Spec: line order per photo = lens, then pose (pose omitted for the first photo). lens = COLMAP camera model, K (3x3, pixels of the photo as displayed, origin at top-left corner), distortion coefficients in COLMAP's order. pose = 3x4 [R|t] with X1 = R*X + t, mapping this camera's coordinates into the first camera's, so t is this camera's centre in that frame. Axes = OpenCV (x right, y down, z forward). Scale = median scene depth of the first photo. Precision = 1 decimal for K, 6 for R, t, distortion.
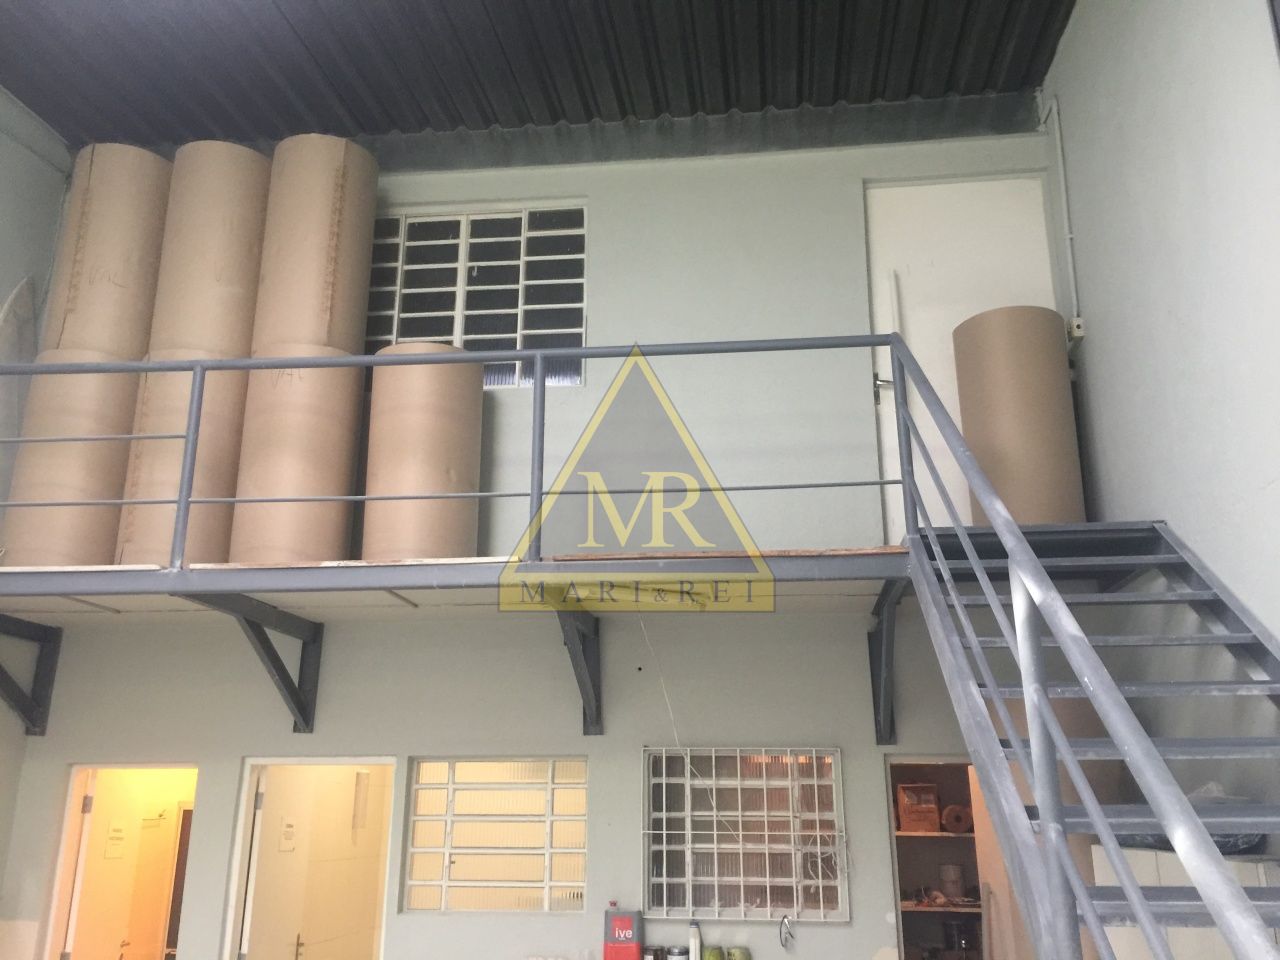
lens RADIAL K [[1087.9, 0, 640.0], [0, 1087.9, 479.9], [0, 0, 1]] dist [0.072728, -0.099451]
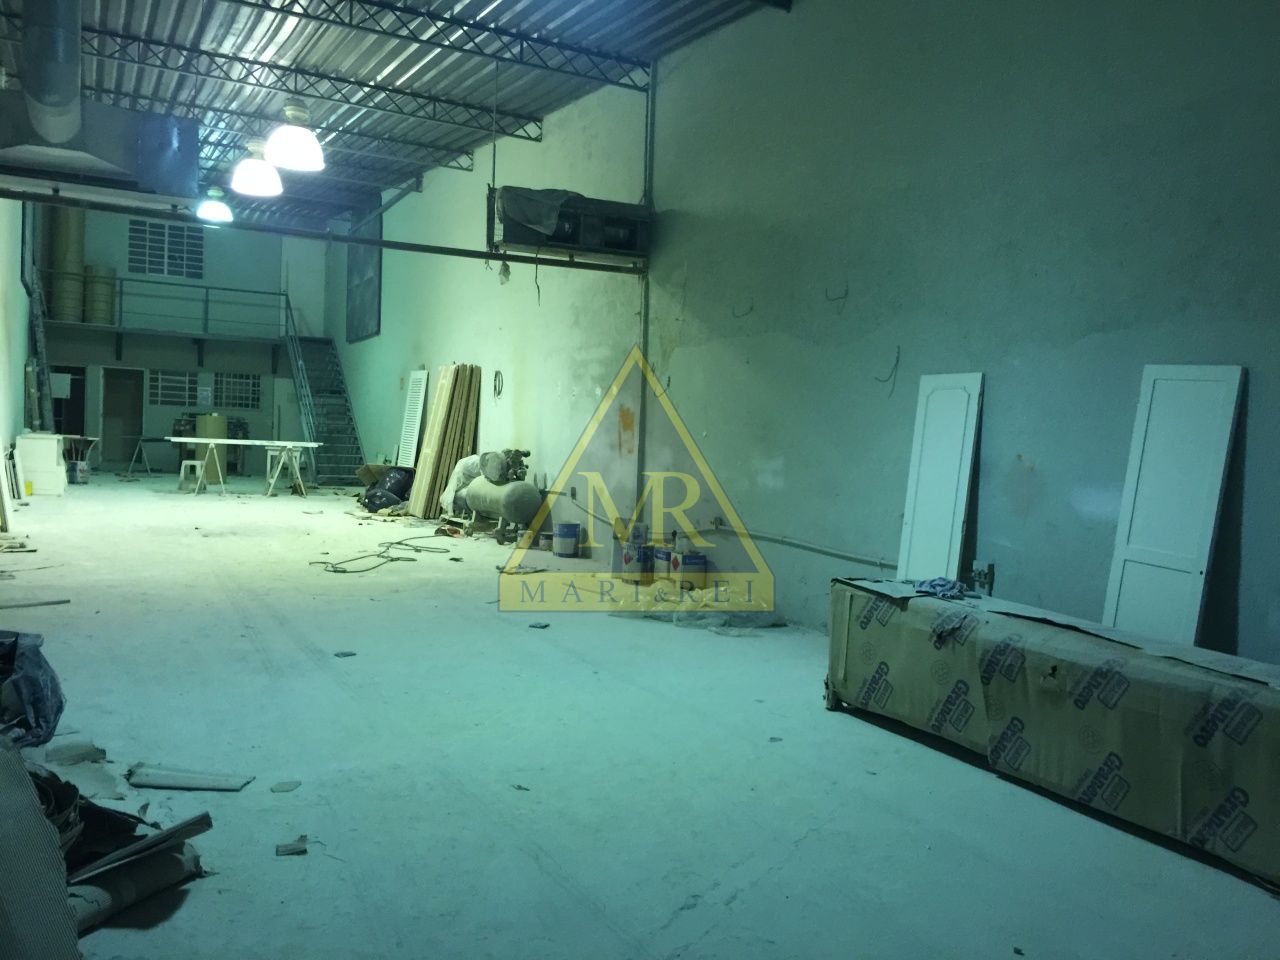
lens RADIAL K [[1087.9, 0, 653.1], [0, 1087.9, 482.9], [0, 0, 1]] dist [0.072728, -0.099451]
pose [[0.838933, 0.012701, 0.544087, -0.862657], [-0.197292, 0.938823, 0.282290, -0.863678], [-0.507216, -0.344166, 0.790115, -3.296994]]
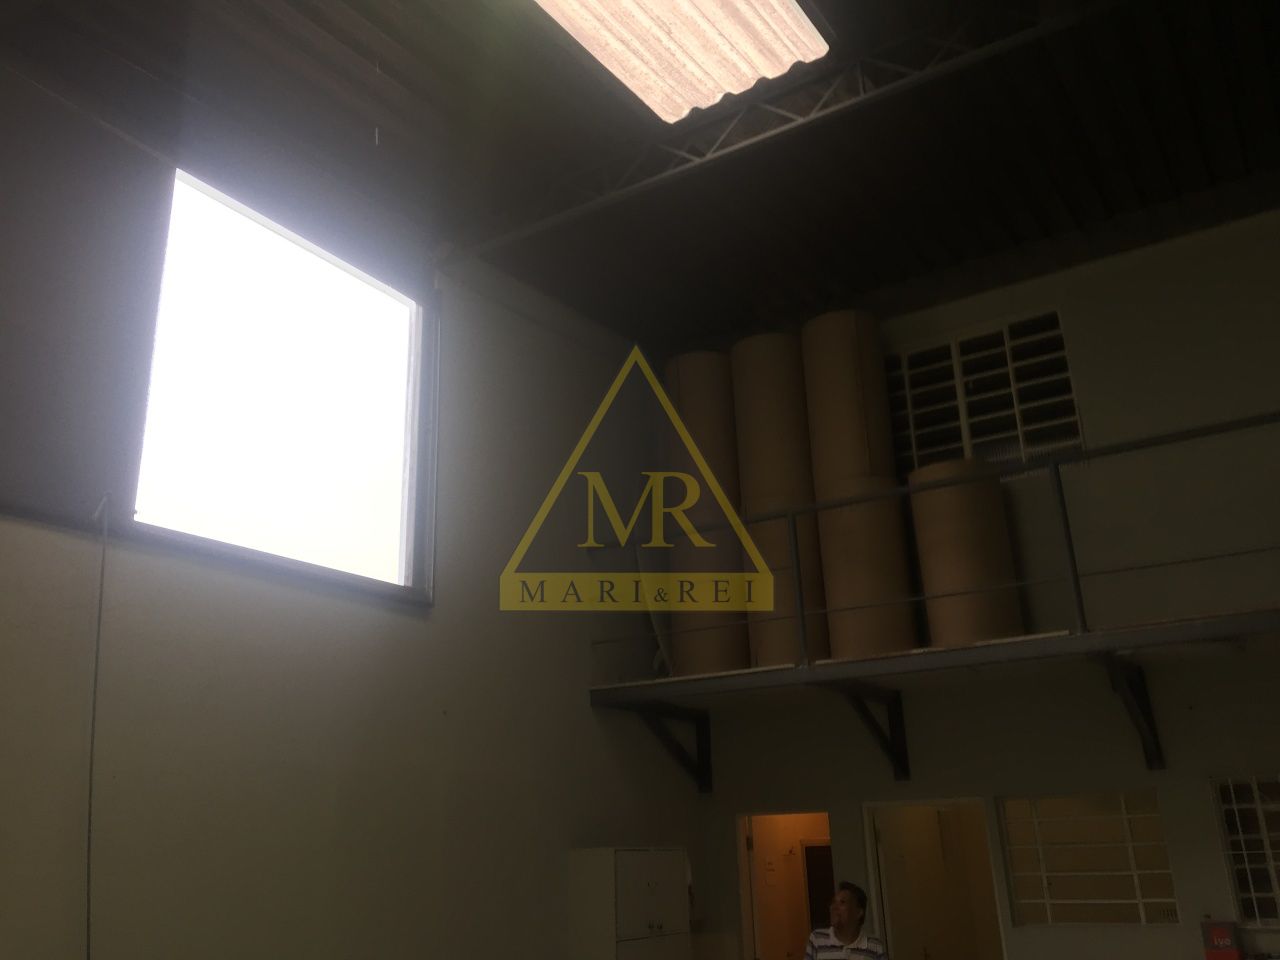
lens RADIAL K [[1087.9, 0, 637.9], [0, 1087.9, 457.1], [0, 0, 1]] dist [0.072728, -0.099451]
pose [[0.896526, -0.177279, -0.405973, -0.004672], [0.154707, 0.984028, -0.088057, -0.068177], [0.415100, 0.016139, 0.909633, -0.272461]]
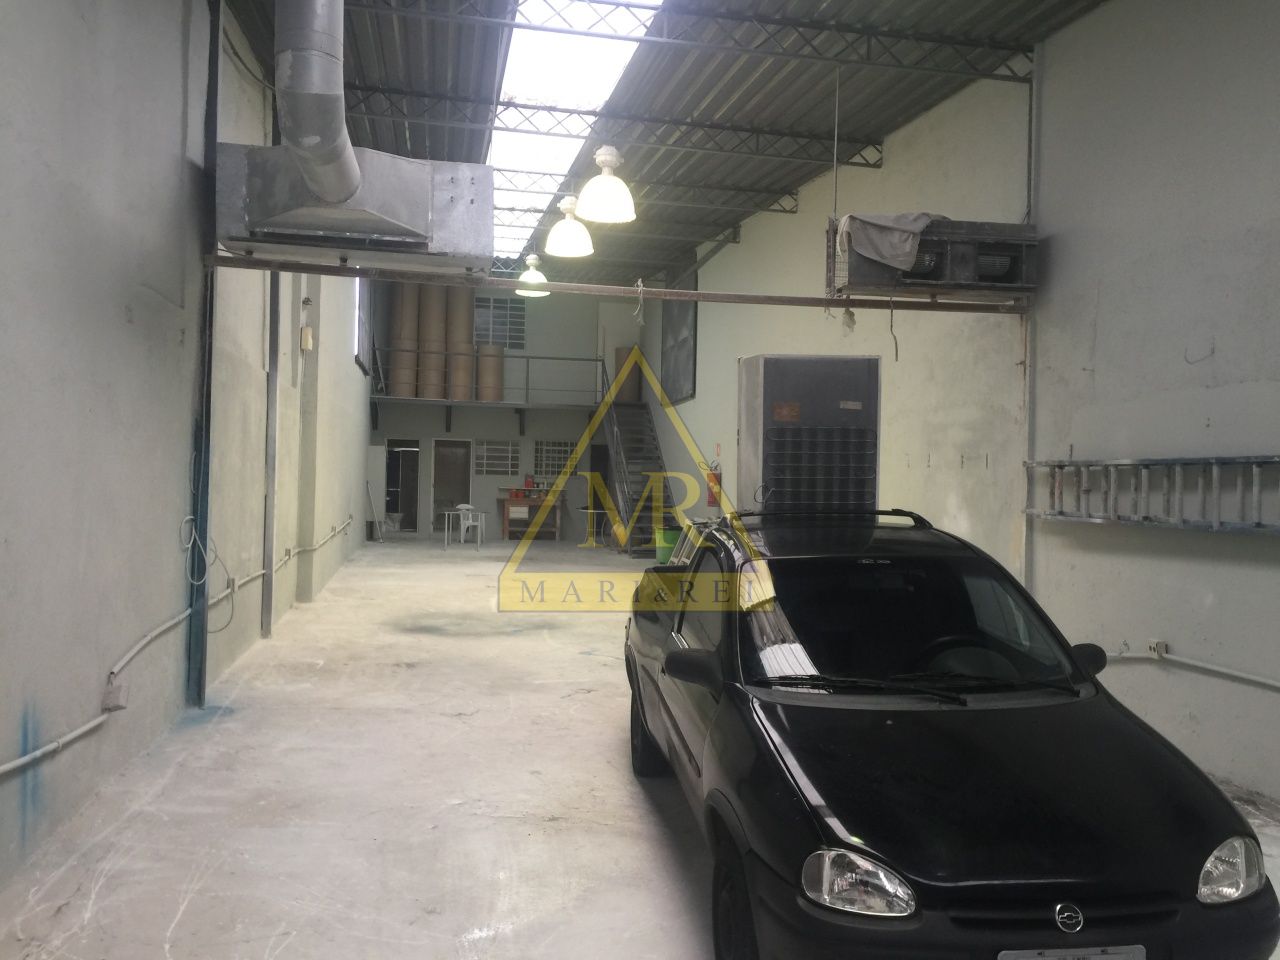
lens RADIAL K [[1107.0, 0, 652.3], [0, 1107.0, 474.5], [0, 0, 1]] dist [0.045168, -0.000381]
pose [[0.957074, 0.025308, 0.288738, -0.781313], [-0.107245, 0.956401, 0.271655, -0.820927], [-0.269274, -0.290959, 0.918060, -3.033361]]
